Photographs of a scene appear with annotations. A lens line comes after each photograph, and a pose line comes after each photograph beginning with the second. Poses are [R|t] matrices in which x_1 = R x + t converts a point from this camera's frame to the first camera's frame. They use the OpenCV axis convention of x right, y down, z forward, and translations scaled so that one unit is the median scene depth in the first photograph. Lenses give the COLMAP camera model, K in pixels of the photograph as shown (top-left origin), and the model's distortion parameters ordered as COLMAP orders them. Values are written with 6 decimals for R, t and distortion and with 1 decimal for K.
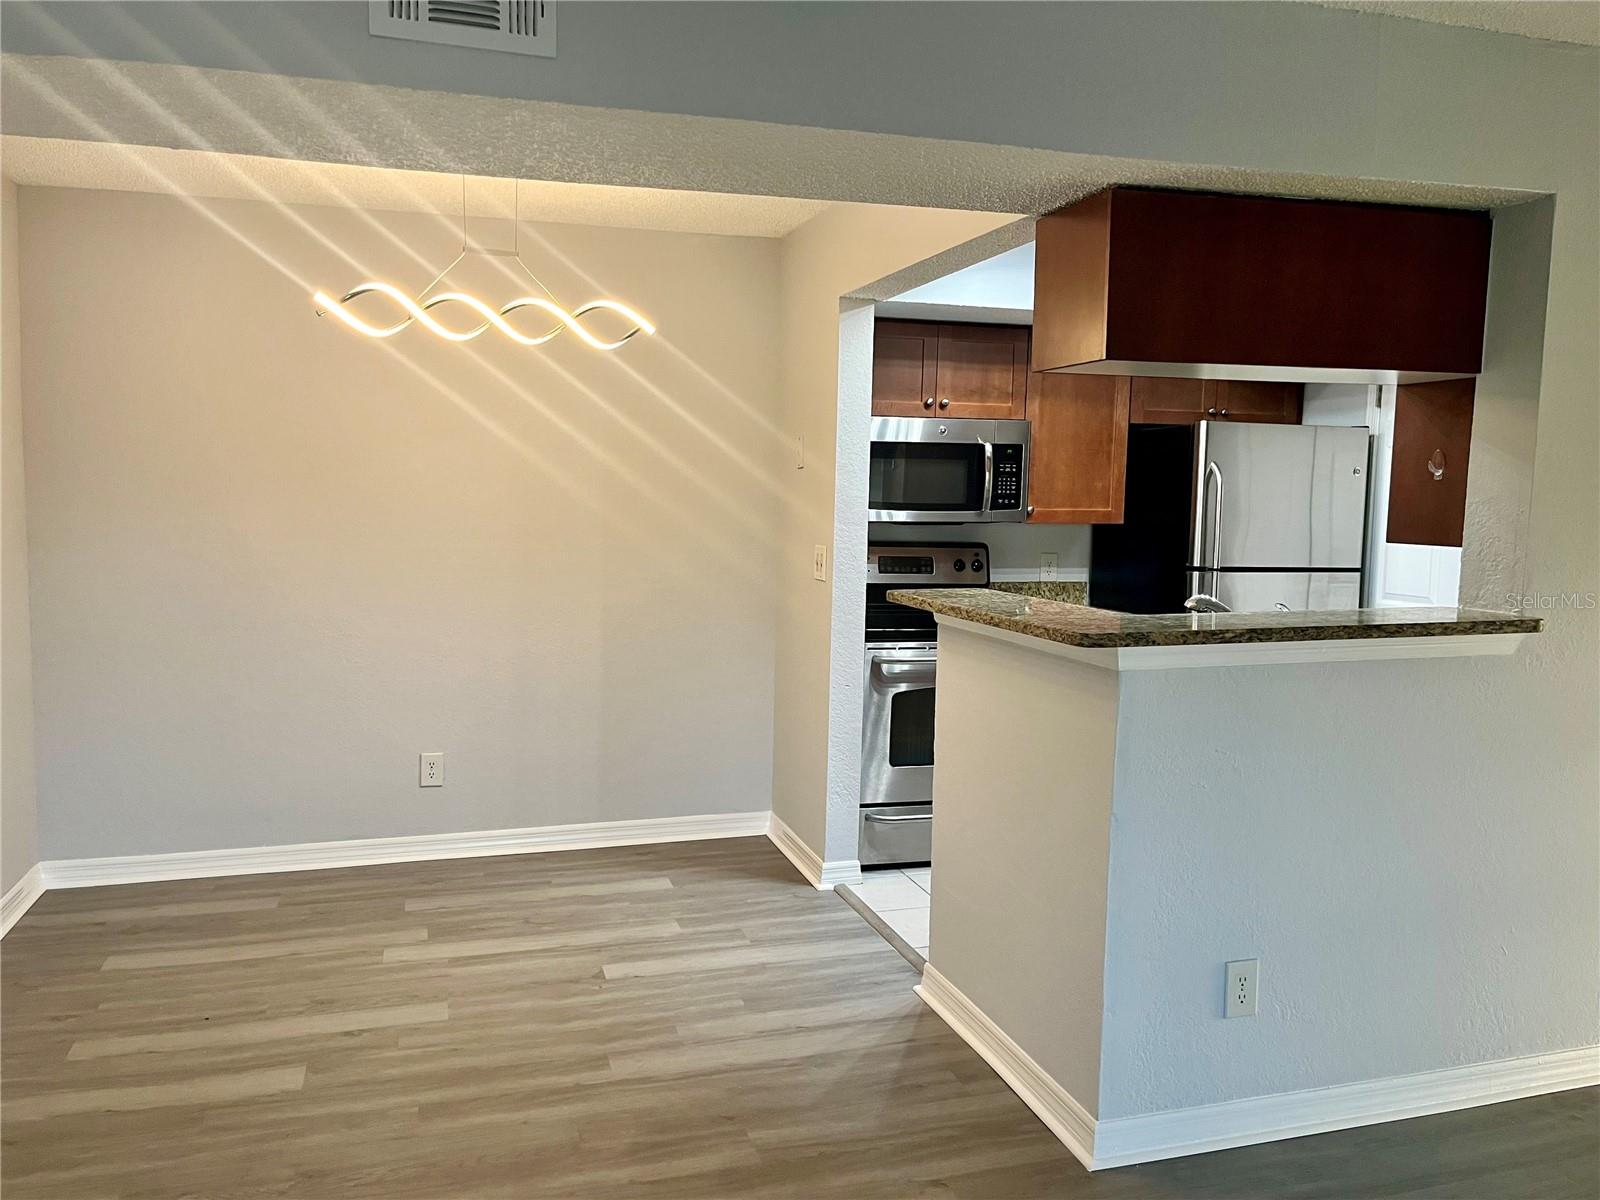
lens RADIAL K [[1234.5, 0, 800.0], [0, 1234.5, 600.0], [0, 0, 1]] dist [0.120242, -0.127476]
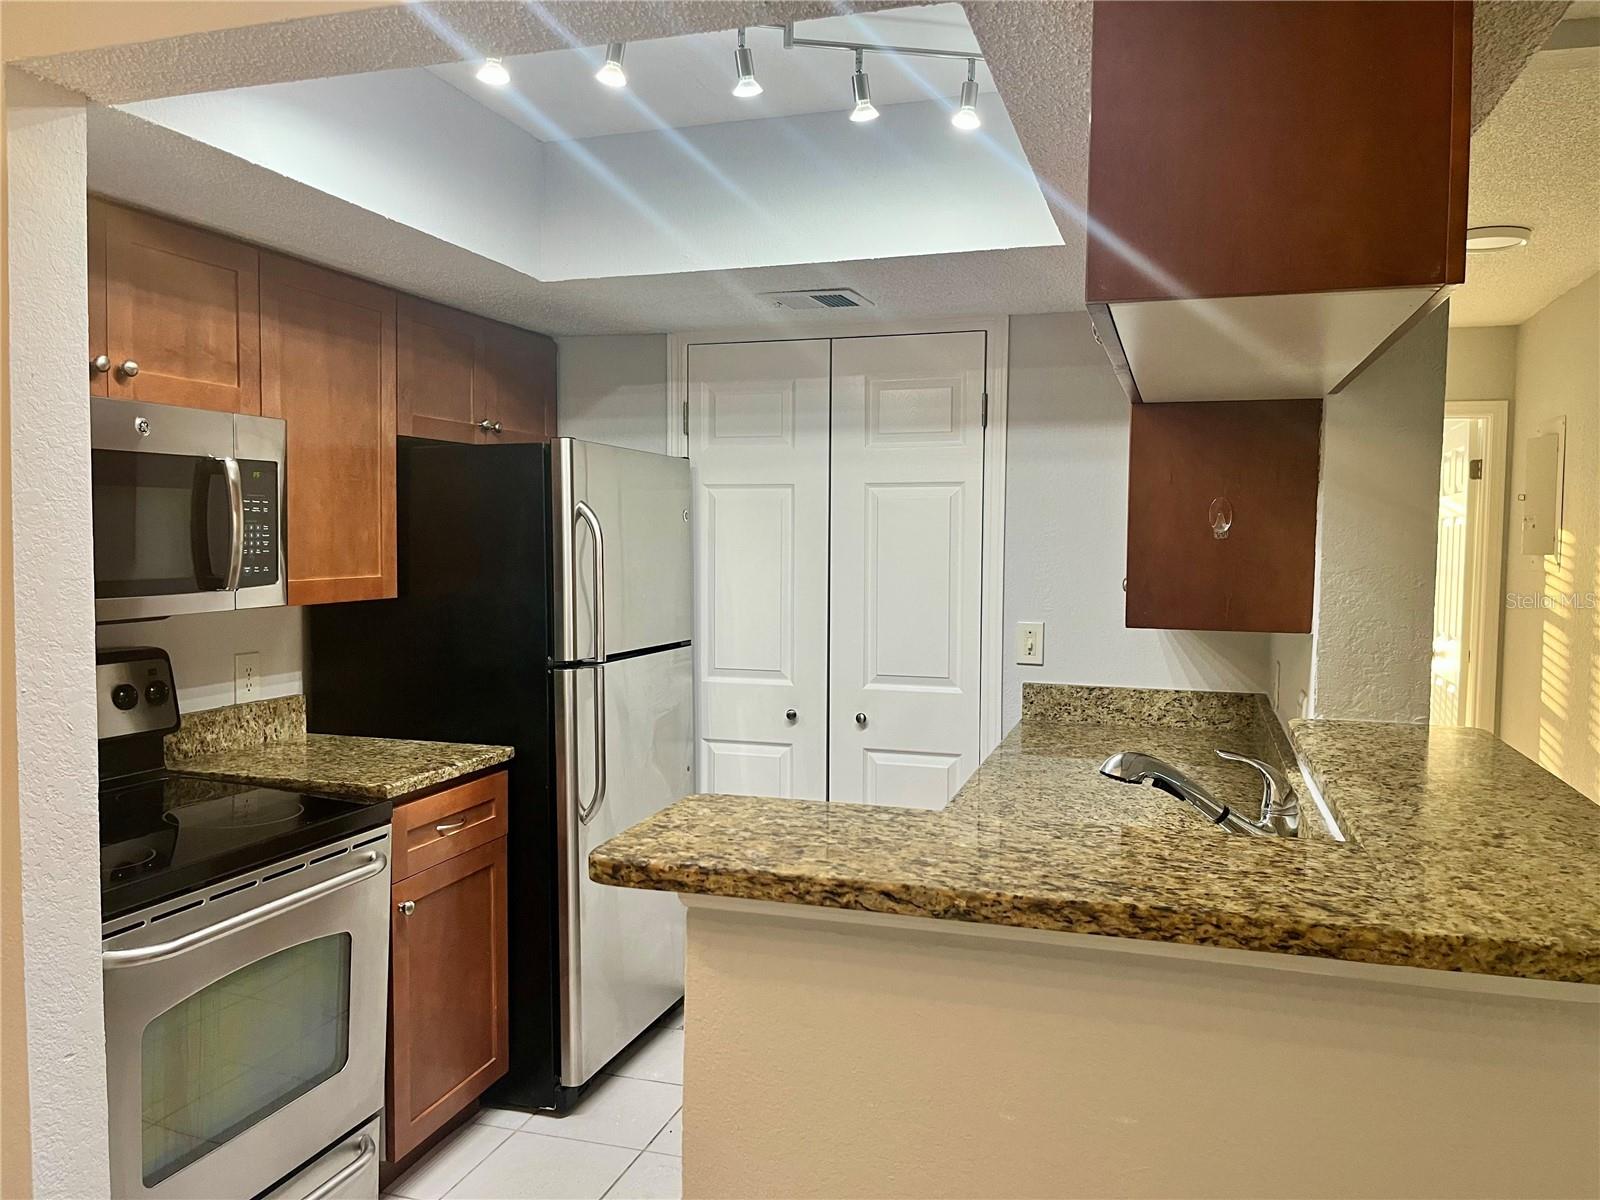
lens RADIAL K [[1202.3, 0, 800.0], [0, 1202.3, 600.0], [0, 0, 1]] dist [0.084917, -0.119404]
pose [[0.561080, -0.059240, 0.825639, -0.131217], [0.075855, 0.996919, 0.019980, -0.060382], [-0.824279, 0.051419, 0.563844, 0.528262]]
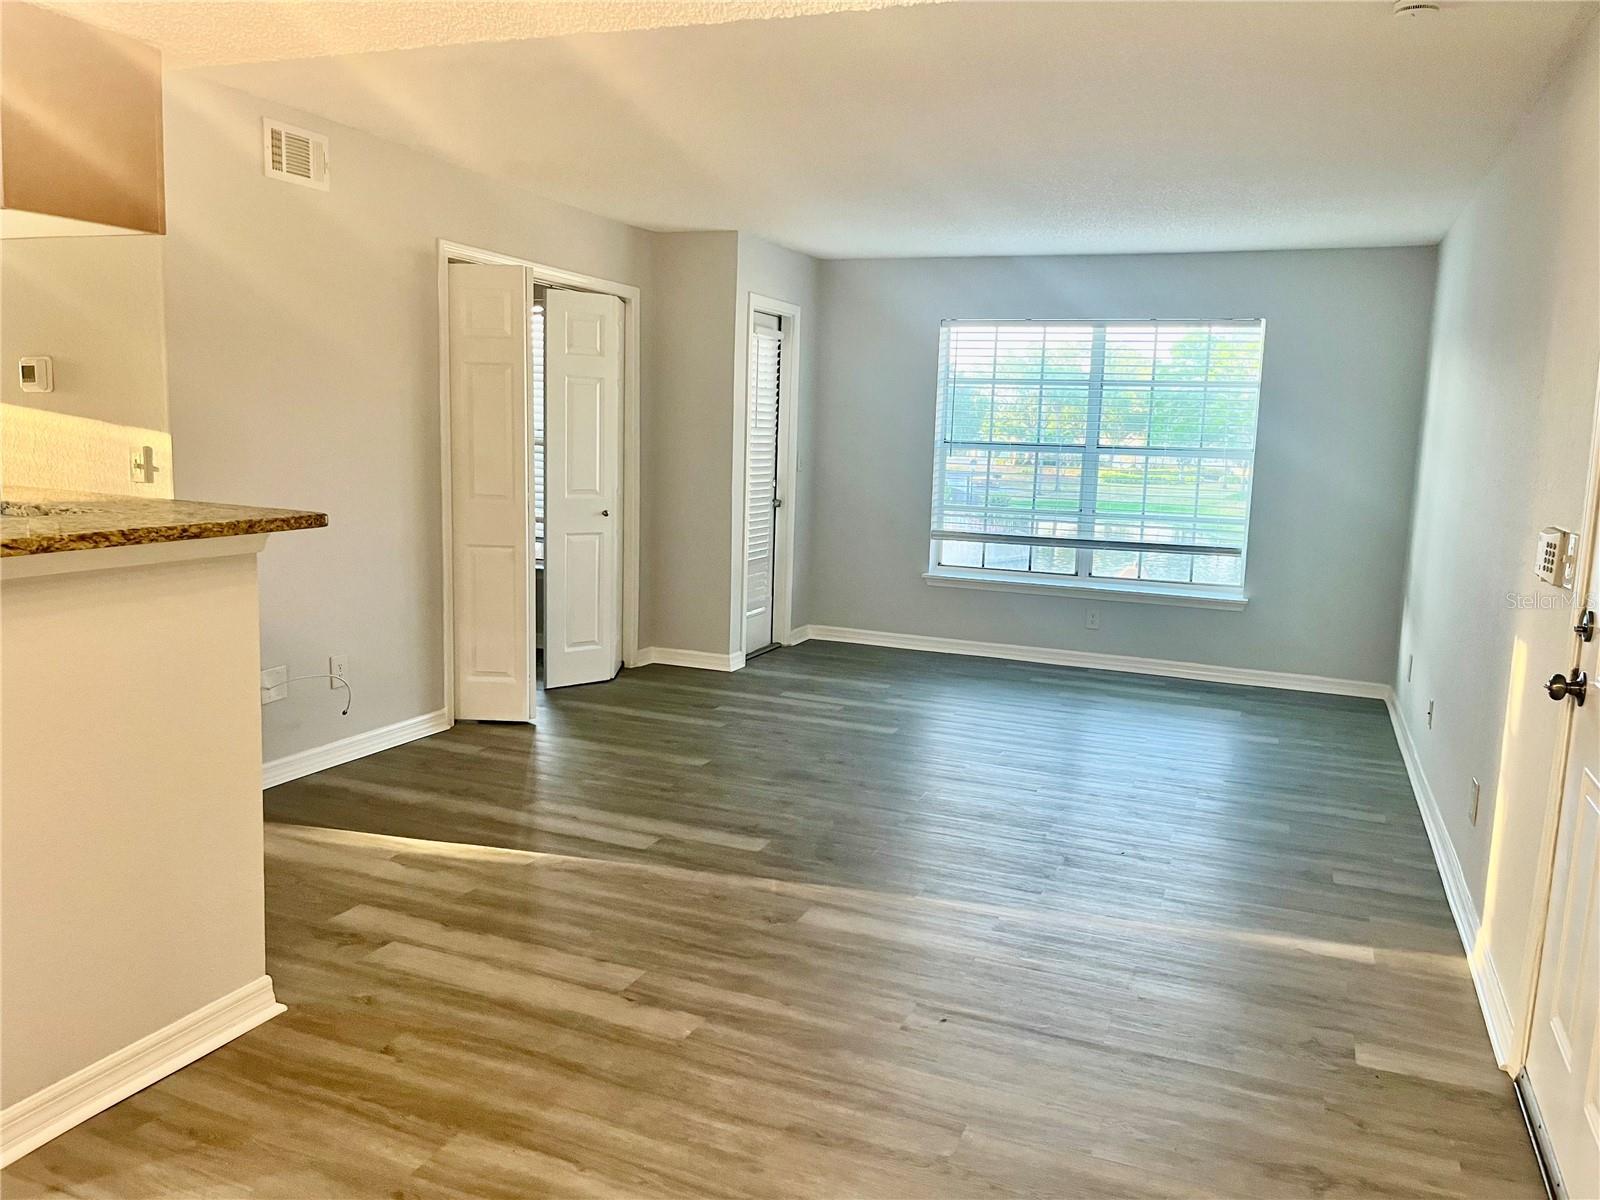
lens RADIAL K [[1202.3, 0, 800.0], [0, 1202.3, 600.0], [0, 0, 1]] dist [0.084917, -0.119404]
pose [[-0.774057, -0.135315, 0.618487, -0.394190], [0.008940, 0.974460, 0.224385, -0.069451], [-0.633053, 0.179216, -0.753078, 0.791469]]
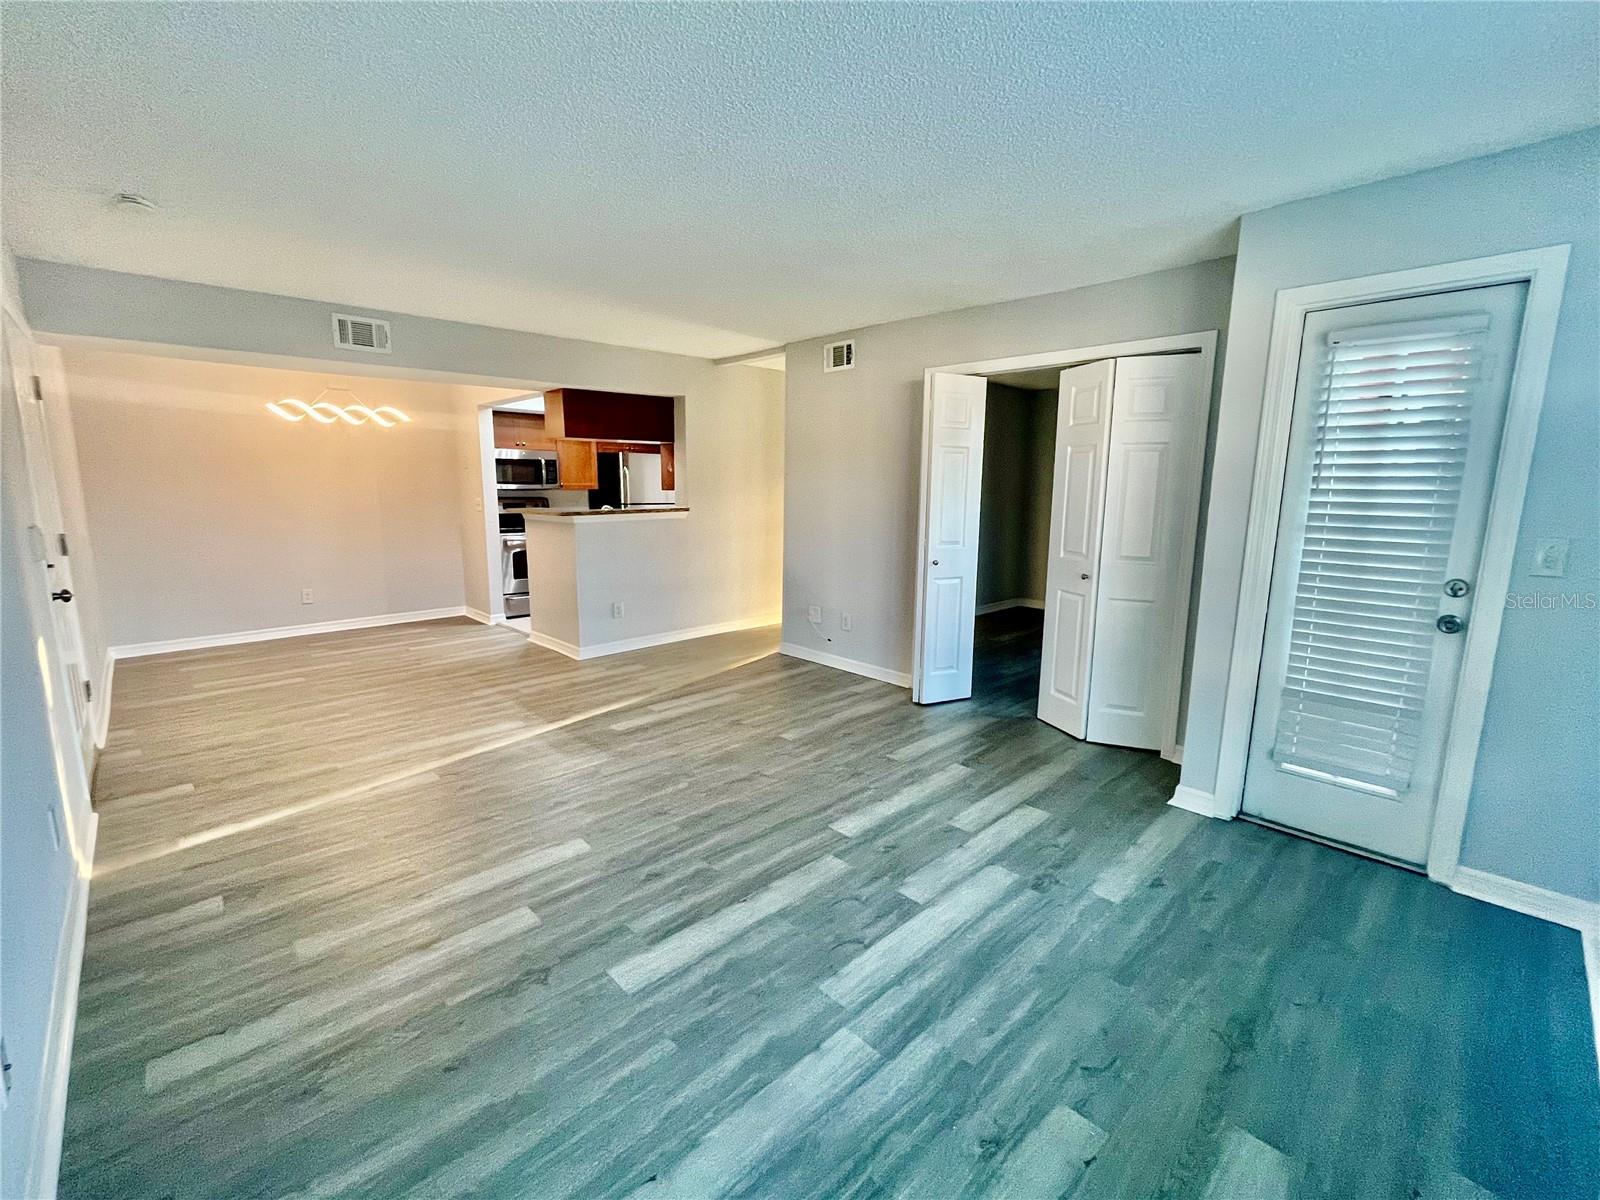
lens RADIAL K [[674.8, 0, 799.7], [0, 674.8, 589.0], [0, 0, 1]] dist [0.002050, 0.000310]
pose [[0.888623, -0.083845, 0.450910, -0.037941], [0.052167, 0.995245, 0.082254, 0.062457], [-0.455663, -0.049570, 0.888771, -0.572145]]
